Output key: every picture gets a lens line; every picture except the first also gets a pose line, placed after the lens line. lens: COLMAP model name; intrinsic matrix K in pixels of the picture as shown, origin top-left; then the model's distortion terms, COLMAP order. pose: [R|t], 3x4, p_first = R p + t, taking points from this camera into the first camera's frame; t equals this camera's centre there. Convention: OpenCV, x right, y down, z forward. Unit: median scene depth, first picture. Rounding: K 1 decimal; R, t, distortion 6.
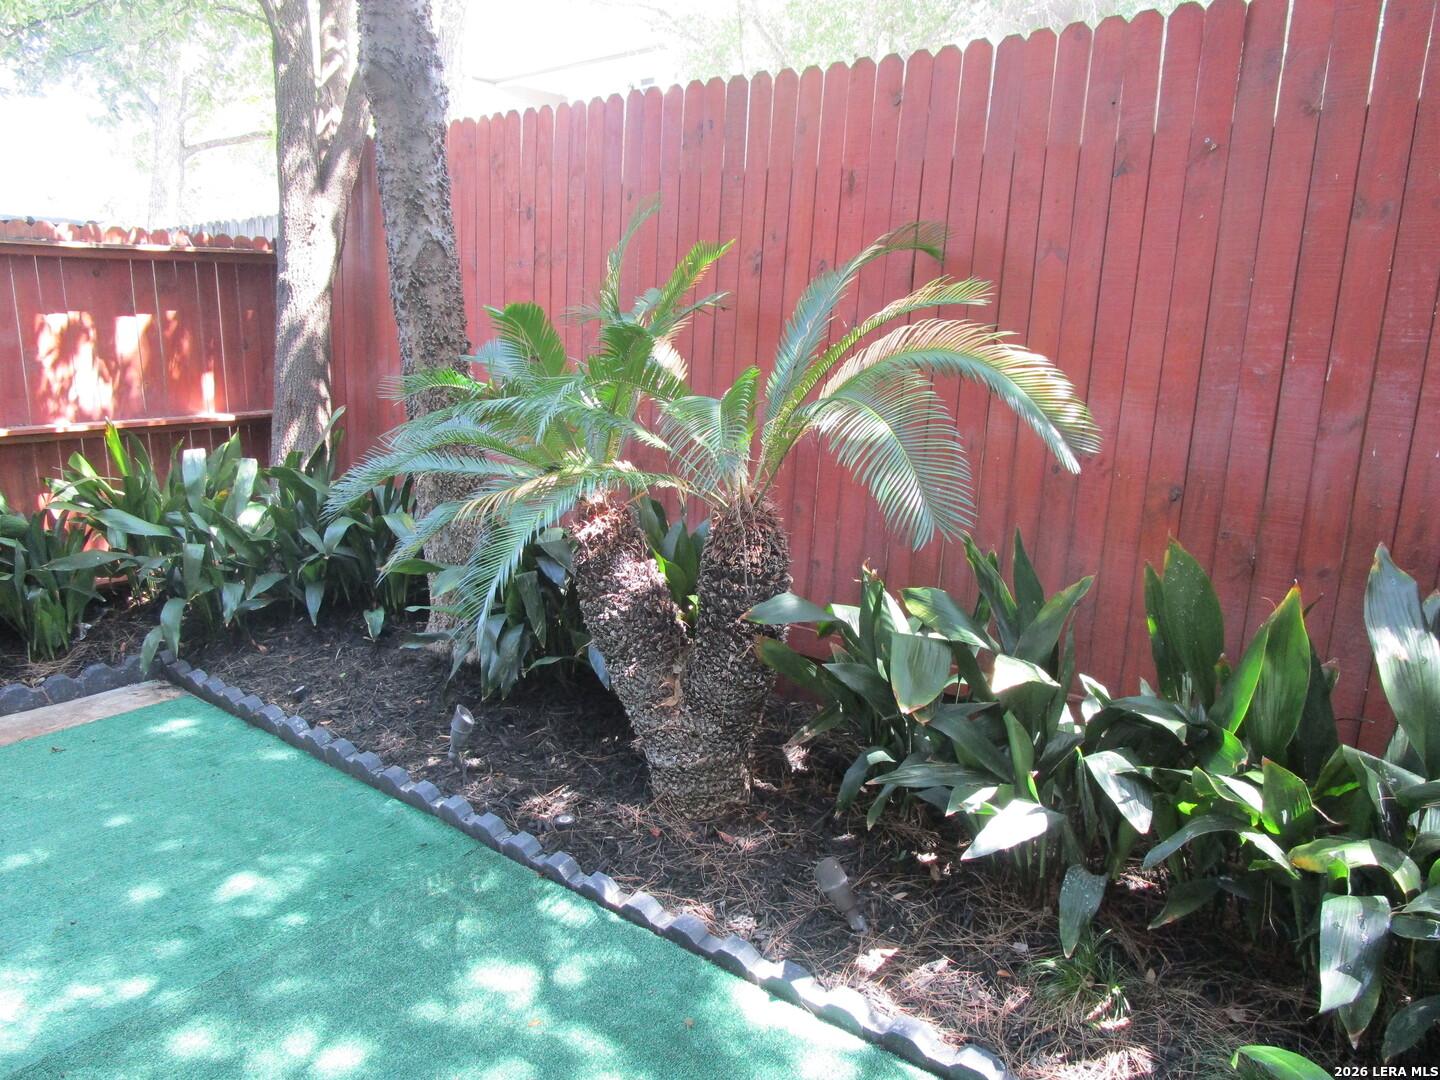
lens RADIAL K [[1012.9, 0, 712.5], [0, 1012.9, 535.5], [0, 0, 1]] dist [-0.036635, 0.019136]
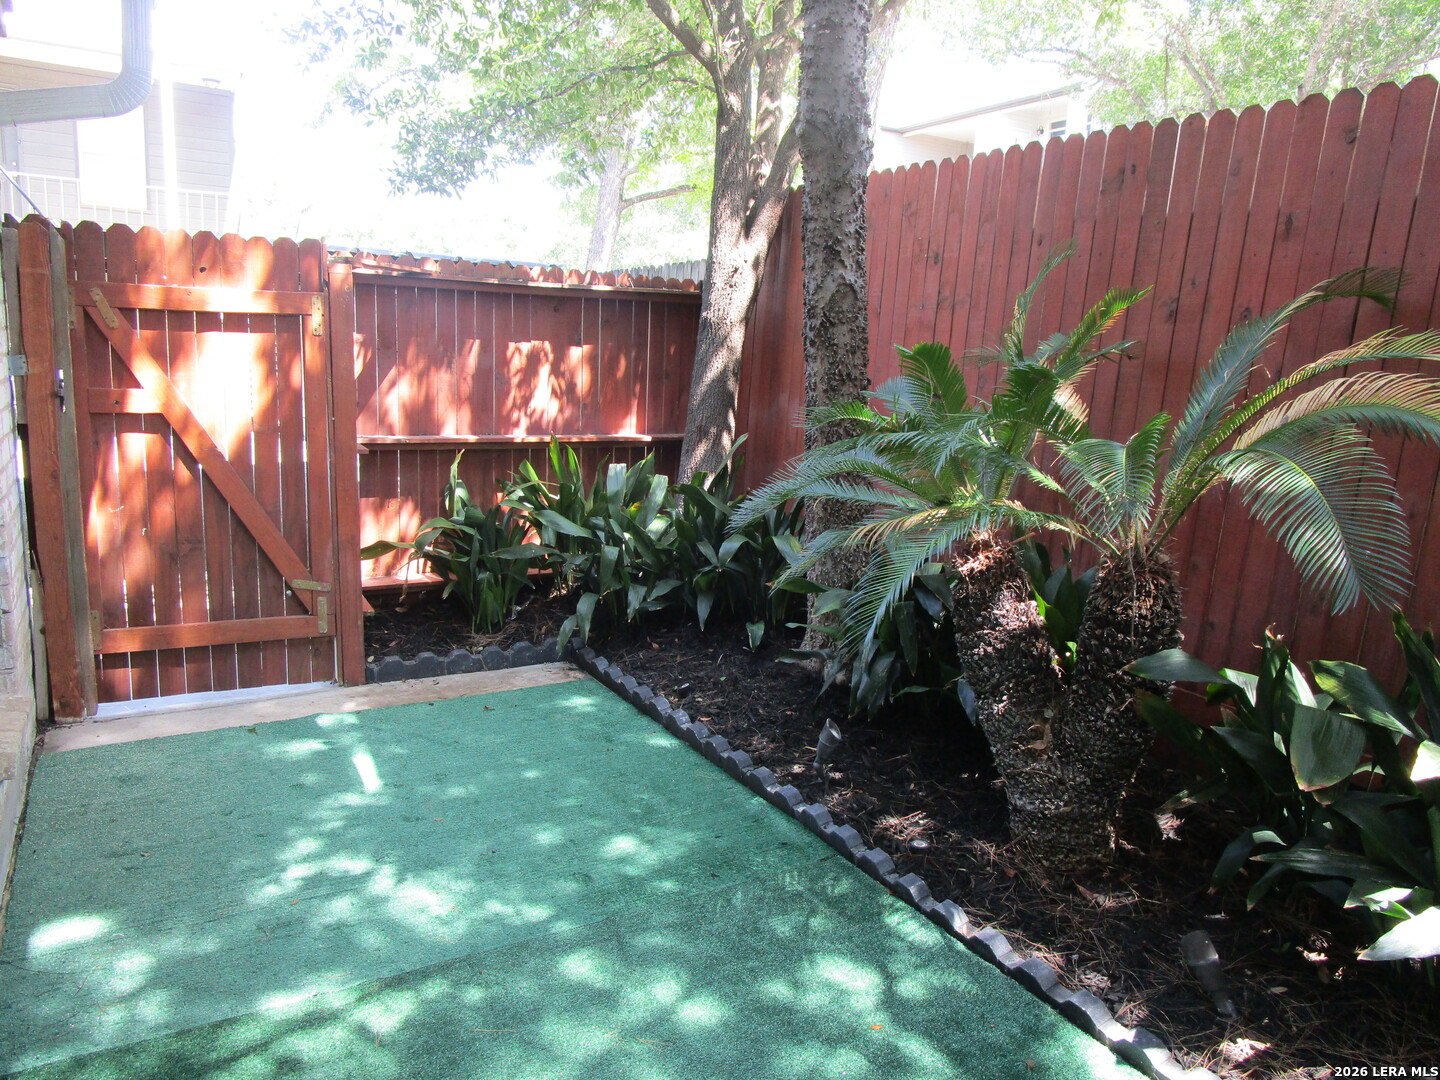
lens RADIAL K [[1012.9, 0, 714.5], [0, 1012.9, 539.2], [0, 0, 1]] dist [-0.036635, 0.019136]
pose [[0.933543, 0.089457, -0.347124, -0.012817], [-0.102473, 0.994549, -0.019284, 0.014577], [0.343507, 0.053573, 0.937621, -0.047421]]
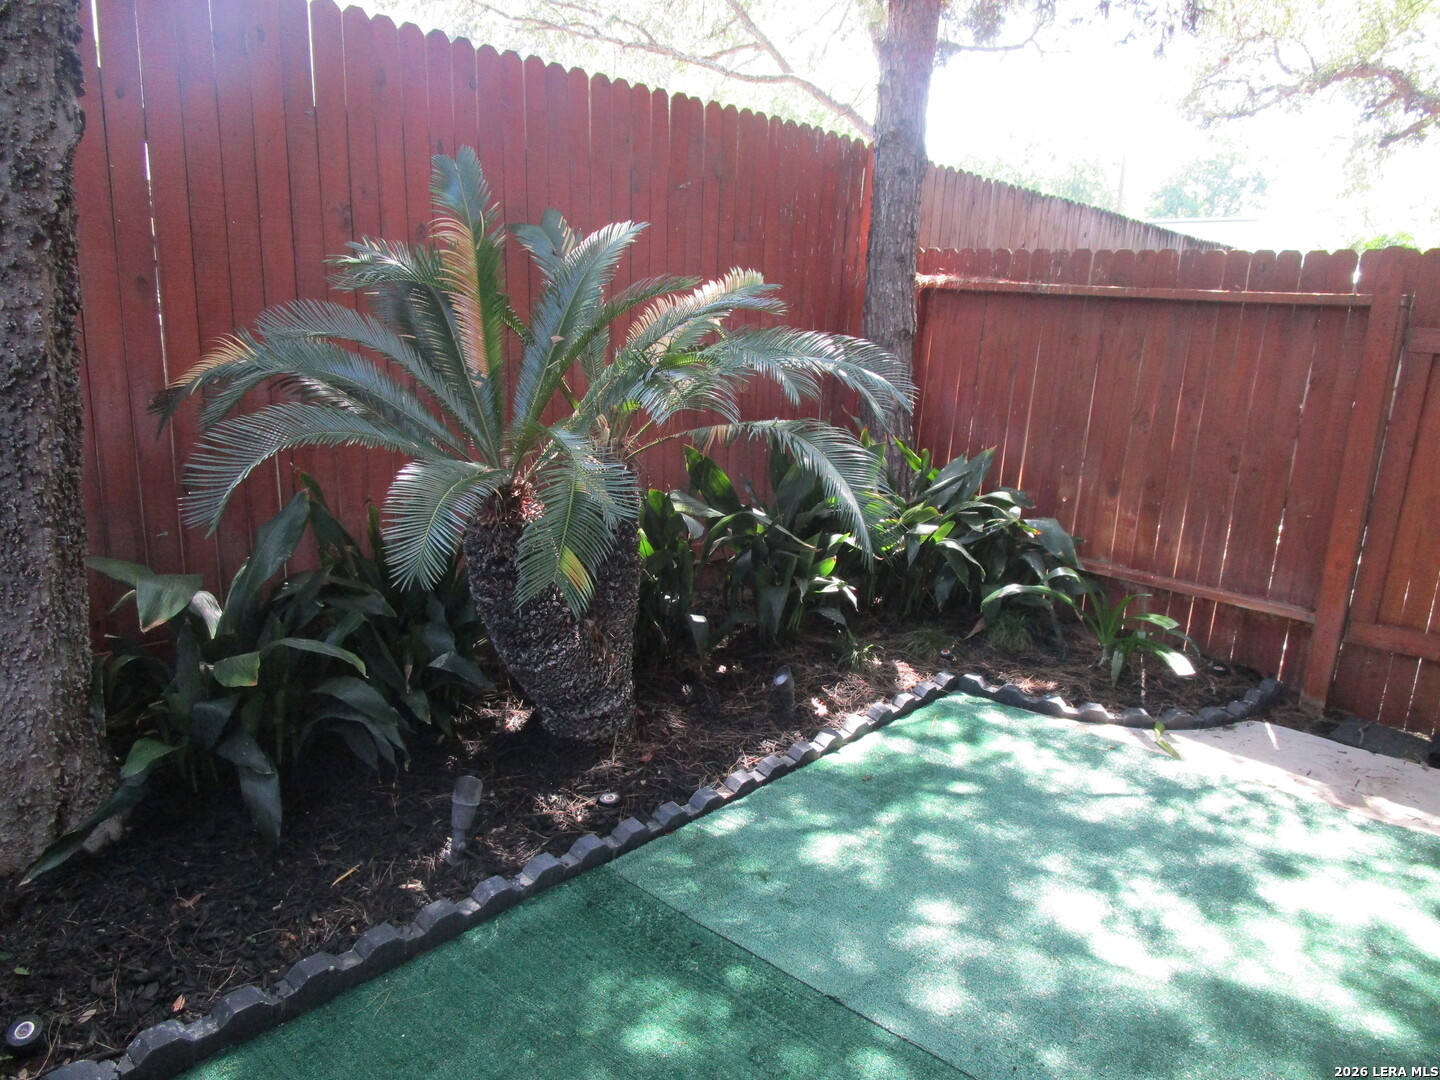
lens RADIAL K [[1012.9, 0, 716.2], [0, 1012.9, 527.7], [0, 0, 1]] dist [-0.036635, 0.019136]
pose [[0.065002, -0.224651, 0.972269, -1.036084], [0.173349, 0.962057, 0.210703, -0.162643], [-0.982713, 0.154846, 0.101479, 0.751739]]
